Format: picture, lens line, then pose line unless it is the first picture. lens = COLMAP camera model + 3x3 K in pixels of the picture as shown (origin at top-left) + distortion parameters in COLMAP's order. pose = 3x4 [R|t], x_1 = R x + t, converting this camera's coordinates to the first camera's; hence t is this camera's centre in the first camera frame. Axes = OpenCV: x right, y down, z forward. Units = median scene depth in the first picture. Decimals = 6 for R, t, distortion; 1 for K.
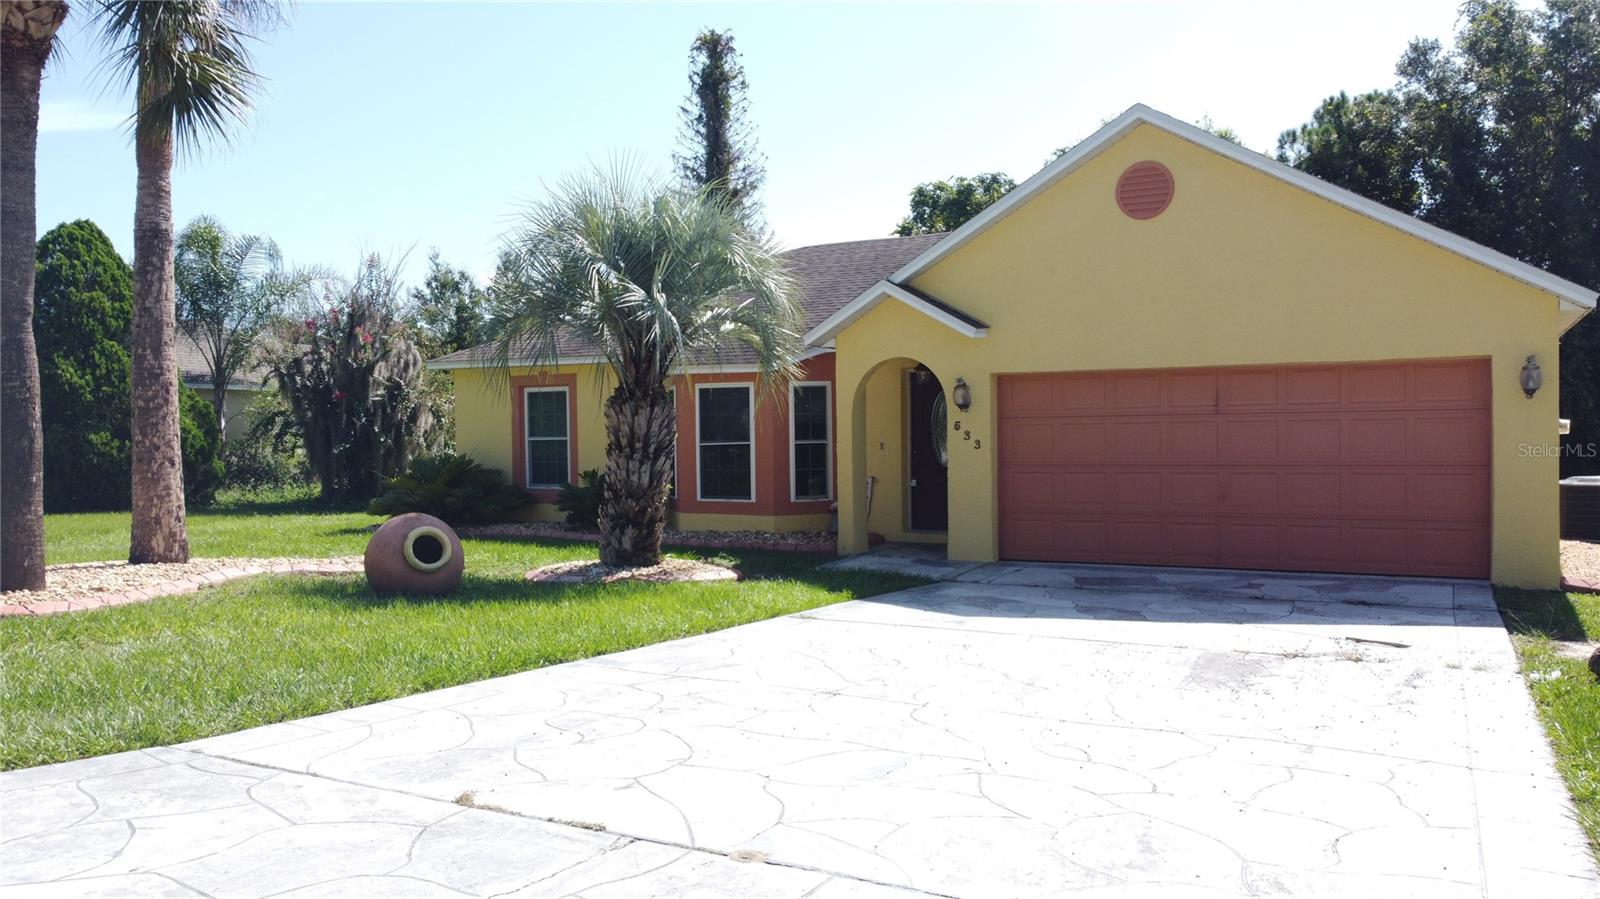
lens RADIAL K [[1205.2, 0, 794.6], [0, 1205.2, 445.7], [0, 0, 1]] dist [0.000359, -0.004755]
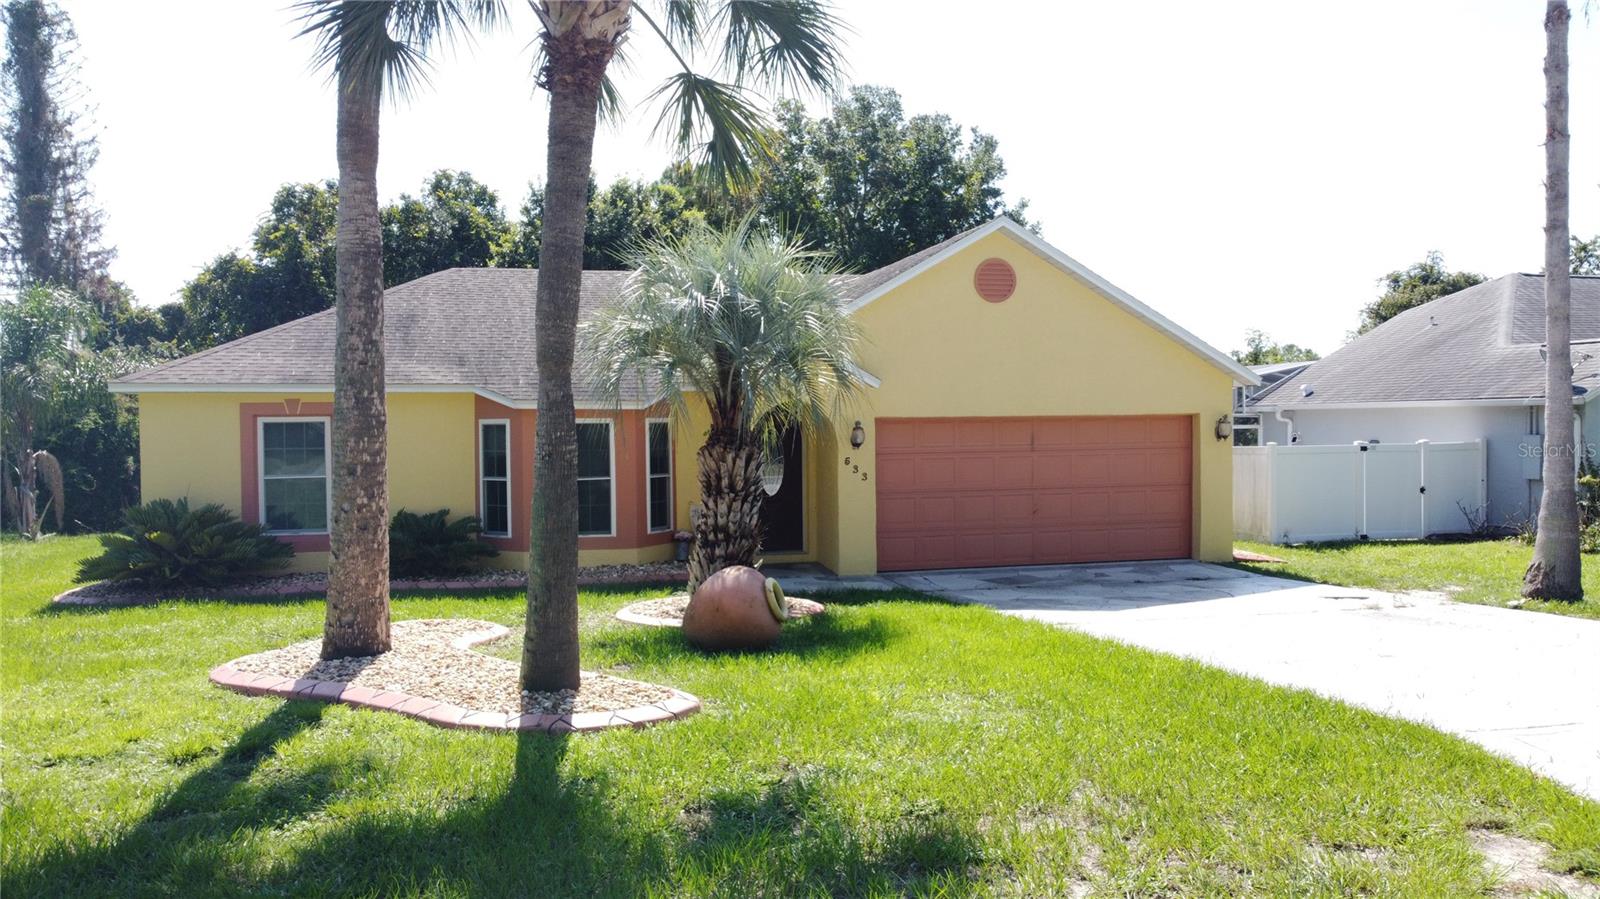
lens RADIAL K [[1205.2, 0, 791.3], [0, 1205.2, 449.3], [0, 0, 1]] dist [0.000359, -0.004755]
pose [[0.741064, -0.010142, 0.671358, -0.693678], [0.011592, 0.999930, 0.002310, -0.031277], [-0.671334, 0.006070, 0.741130, 0.163771]]
